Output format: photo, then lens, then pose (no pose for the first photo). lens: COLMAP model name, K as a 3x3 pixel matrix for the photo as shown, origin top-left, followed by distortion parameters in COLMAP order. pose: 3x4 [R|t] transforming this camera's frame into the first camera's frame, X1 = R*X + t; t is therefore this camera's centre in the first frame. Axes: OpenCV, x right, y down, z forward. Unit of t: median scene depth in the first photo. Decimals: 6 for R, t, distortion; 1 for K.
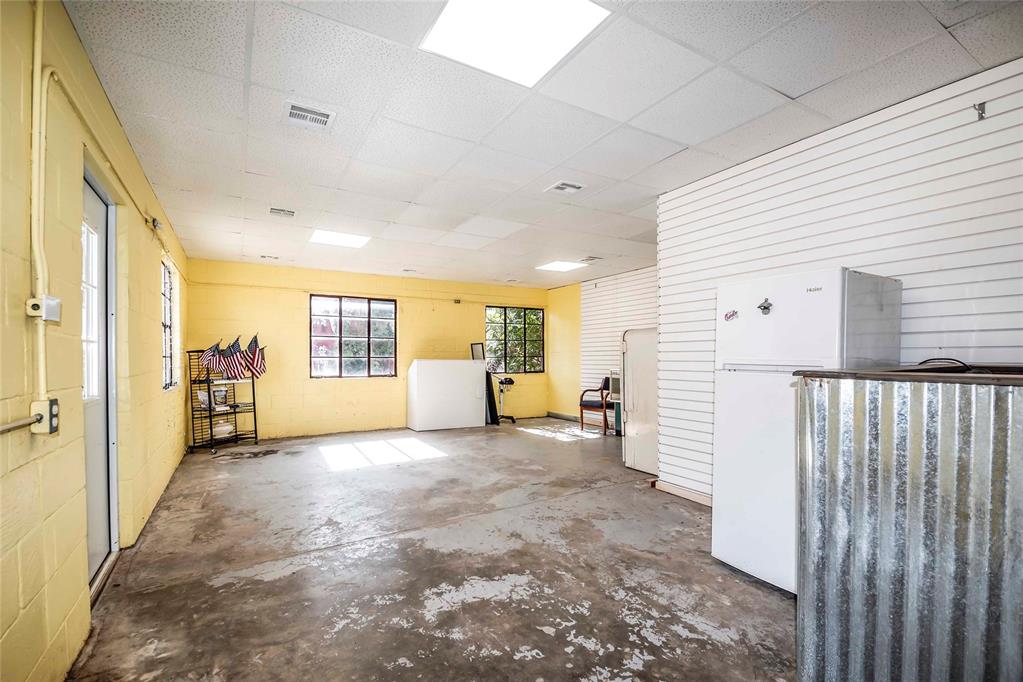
lens RADIAL K [[465.2, 0, 518.3], [0, 465.2, 357.0], [0, 0, 1]] dist [0.002876, -0.011783]
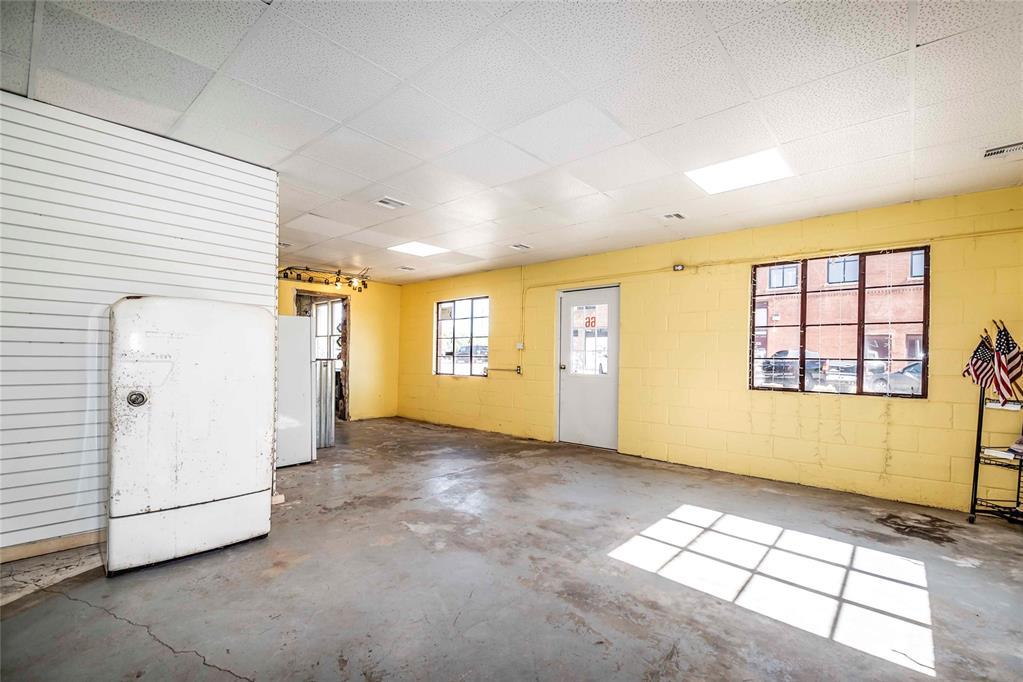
lens RADIAL K [[446.5, 0, 510.8], [0, 446.5, 359.5], [0, 0, 1]] dist [0.003480, -0.009507]
pose [[-0.959075, -0.008254, -0.283032, 0.138091], [-0.010157, 0.999935, 0.005256, 0.001256], [0.282970, 0.007915, -0.959096, 2.381372]]
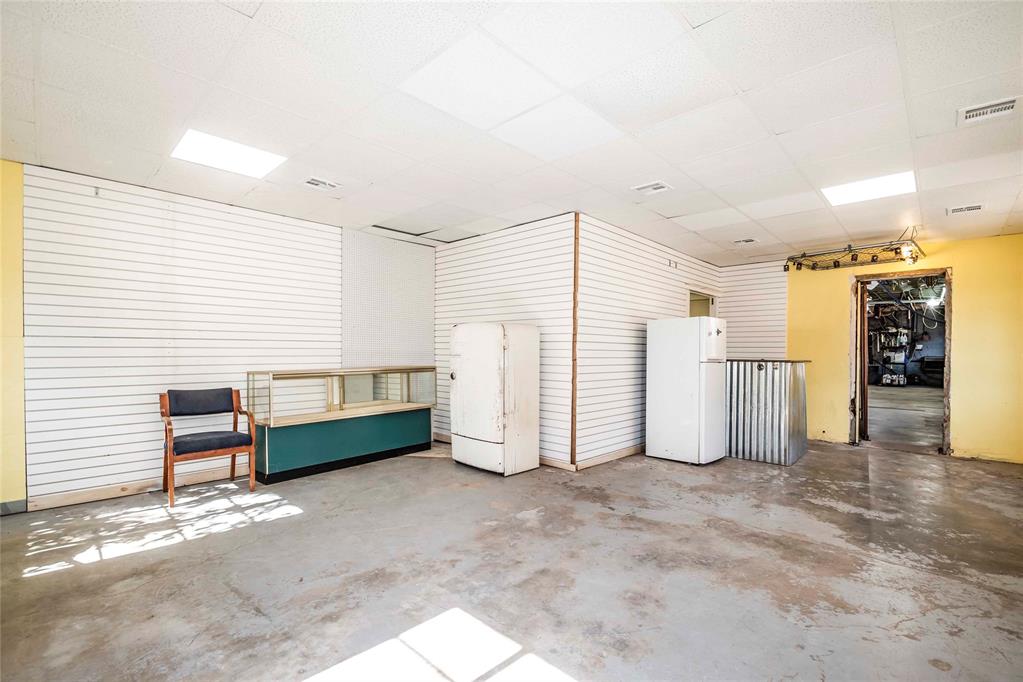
lens RADIAL K [[446.5, 0, 510.8], [0, 446.5, 359.5], [0, 0, 1]] dist [0.003480, -0.009507]
pose [[-0.253512, -0.016296, 0.967195, -0.867853], [-0.008231, 0.999858, 0.014689, -0.001922], [-0.967297, -0.004237, -0.253610, 1.752149]]
